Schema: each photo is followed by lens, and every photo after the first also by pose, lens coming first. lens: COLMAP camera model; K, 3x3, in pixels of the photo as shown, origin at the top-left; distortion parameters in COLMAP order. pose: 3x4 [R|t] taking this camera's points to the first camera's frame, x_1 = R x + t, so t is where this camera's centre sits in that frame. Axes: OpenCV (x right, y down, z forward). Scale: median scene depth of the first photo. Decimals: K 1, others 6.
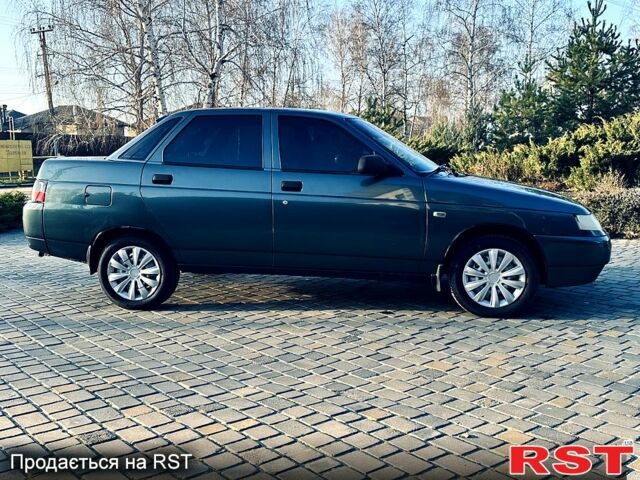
lens RADIAL K [[600.0, 0, 315.7], [0, 600.0, 240.2], [0, 0, 1]] dist [0.166046, -0.338592]
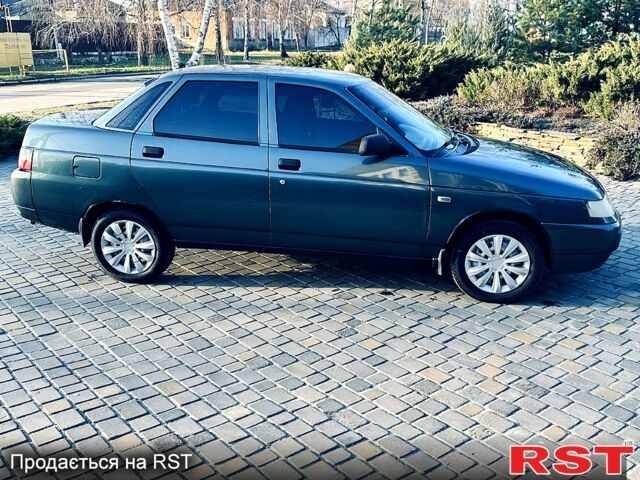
lens RADIAL K [[599.1, 0, 322.7], [0, 599.1, 237.0], [0, 0, 1]] dist [0.161147, -0.305236]
pose [[0.999937, 0.009448, -0.005999, 0.018479], [-0.008269, 0.984918, 0.172823, -0.134848], [0.007542, -0.172763, 0.984935, 0.047494]]
